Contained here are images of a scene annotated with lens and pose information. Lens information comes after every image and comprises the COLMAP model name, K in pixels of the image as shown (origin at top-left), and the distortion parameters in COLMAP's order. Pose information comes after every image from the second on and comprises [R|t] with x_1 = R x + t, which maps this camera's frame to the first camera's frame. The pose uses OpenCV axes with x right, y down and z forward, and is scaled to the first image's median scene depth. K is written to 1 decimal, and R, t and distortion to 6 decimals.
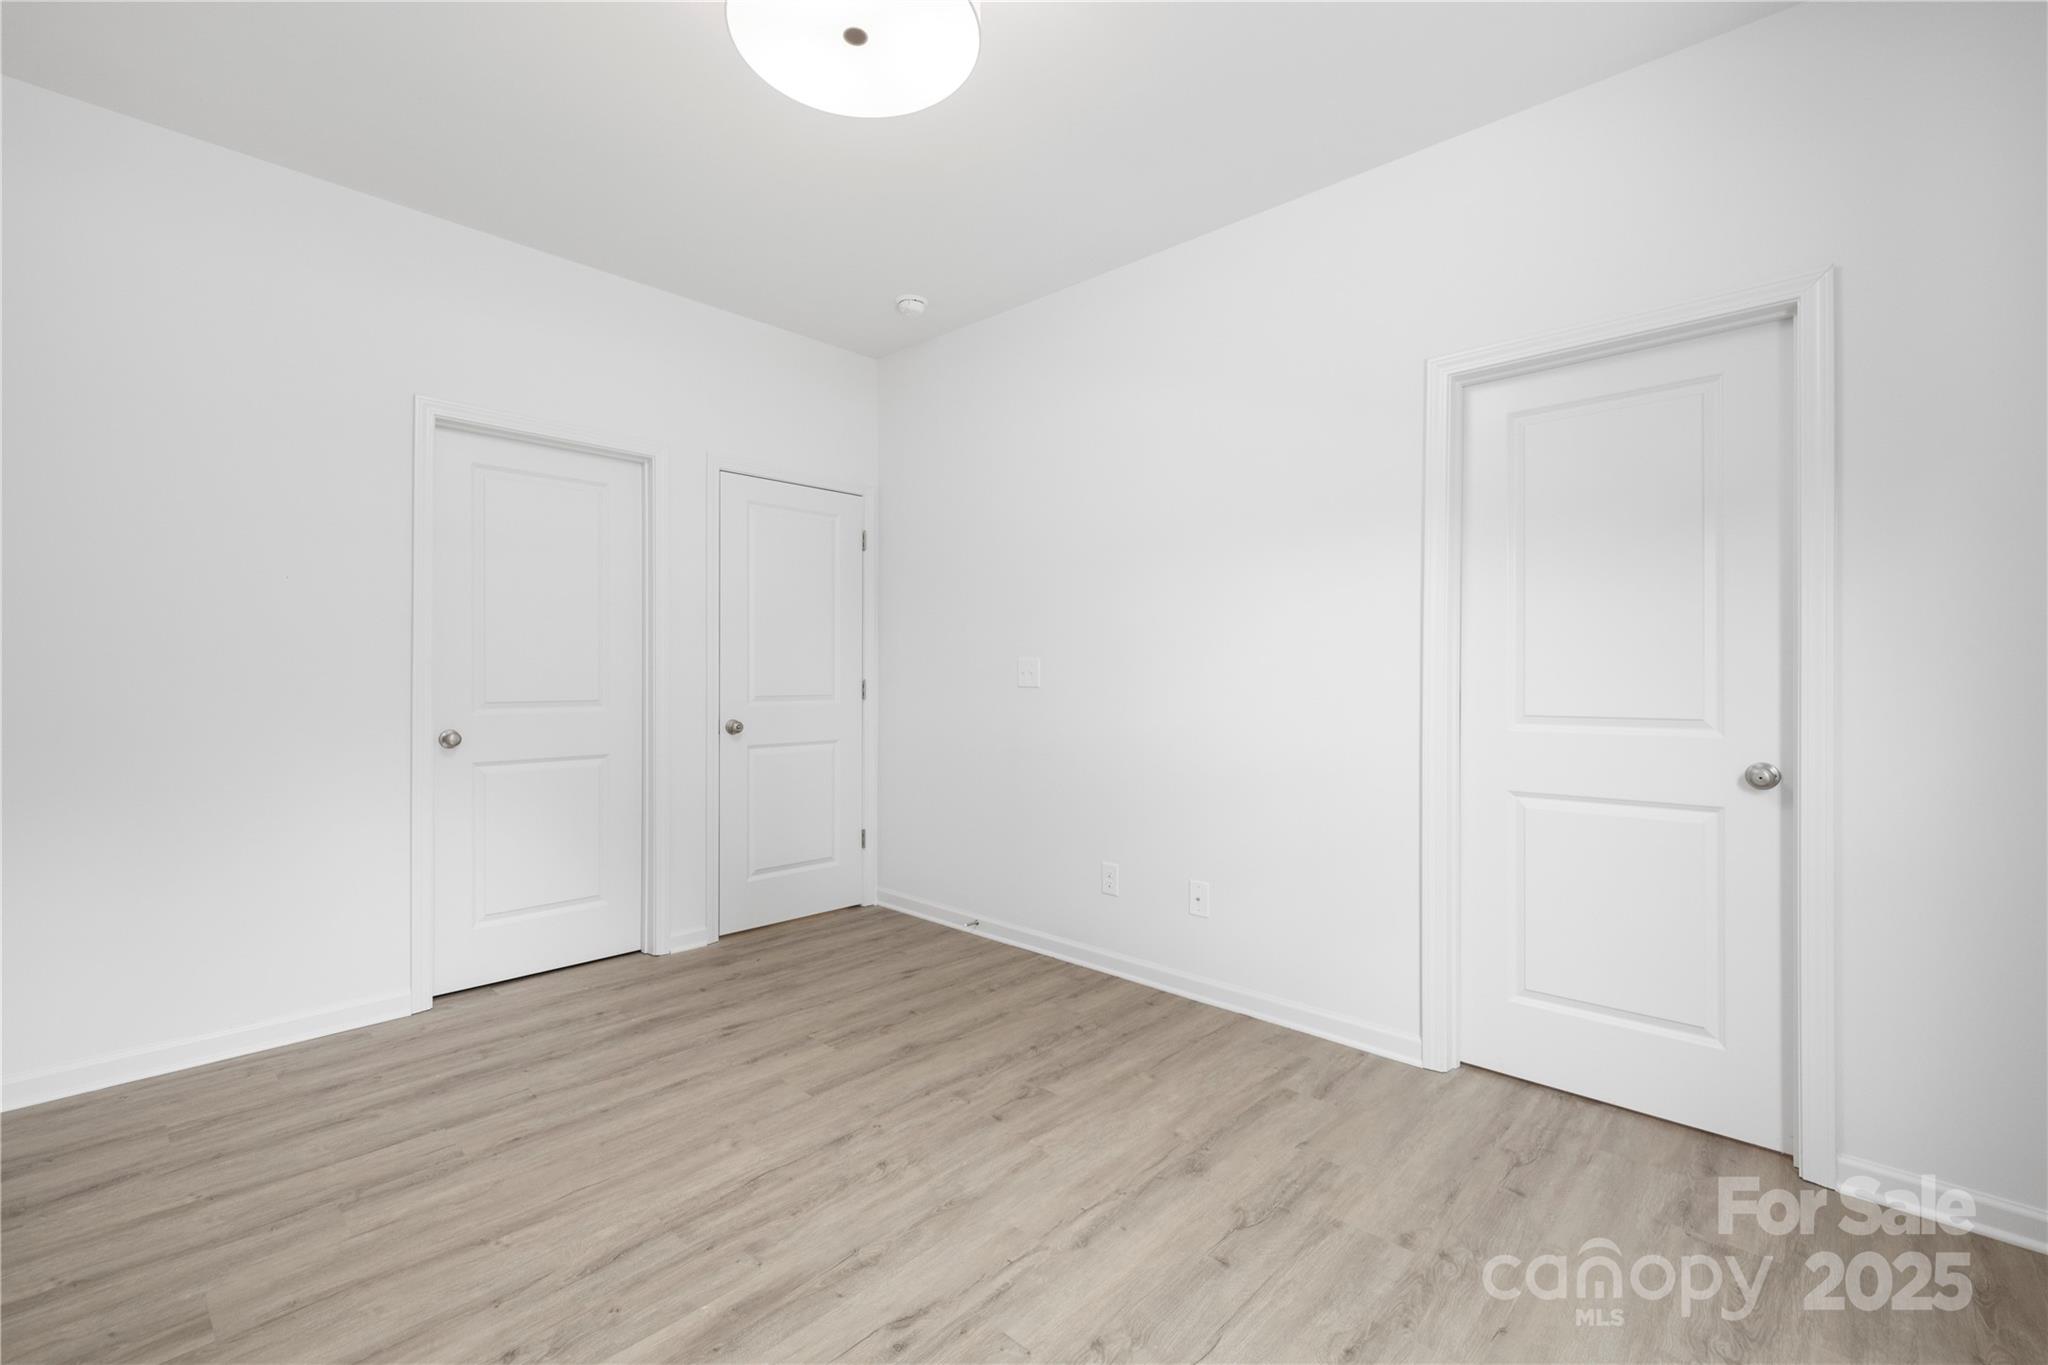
lens RADIAL K [[862.7, 0, 1029.8], [0, 862.7, 675.8], [0, 0, 1]] dist [0.019036, 0.000471]
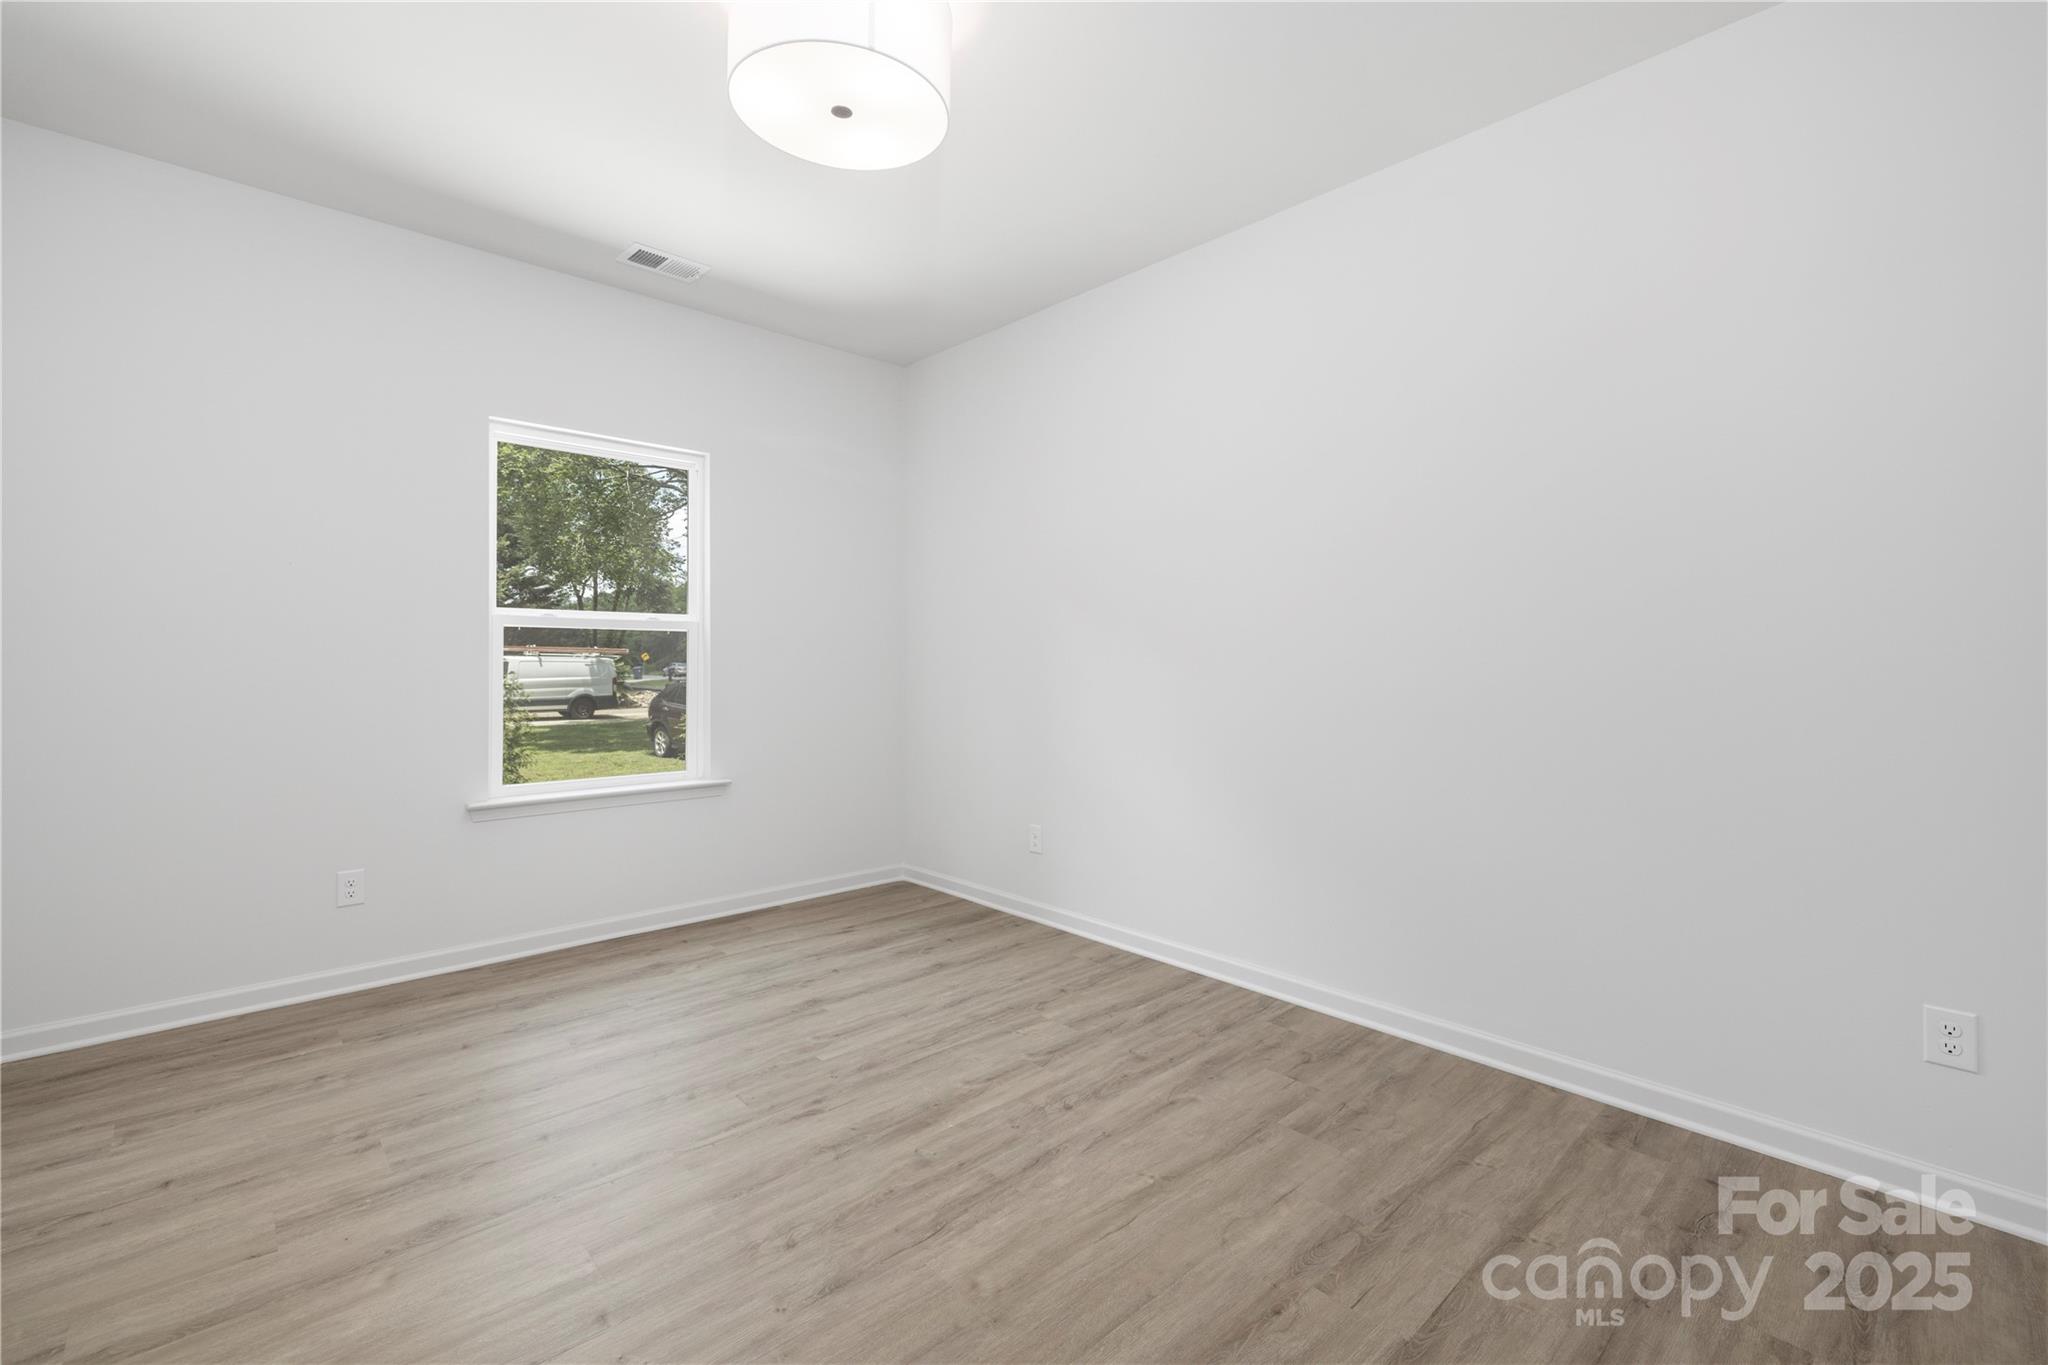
lens RADIAL K [[862.7, 0, 1018.6], [0, 862.7, 671.1], [0, 0, 1]] dist [0.019036, 0.000471]
pose [[-0.996296, -0.005557, 0.085814, -0.510053], [-0.004319, 0.999884, 0.014597, -0.005174], [-0.085885, 0.014173, -0.996204, 2.016708]]
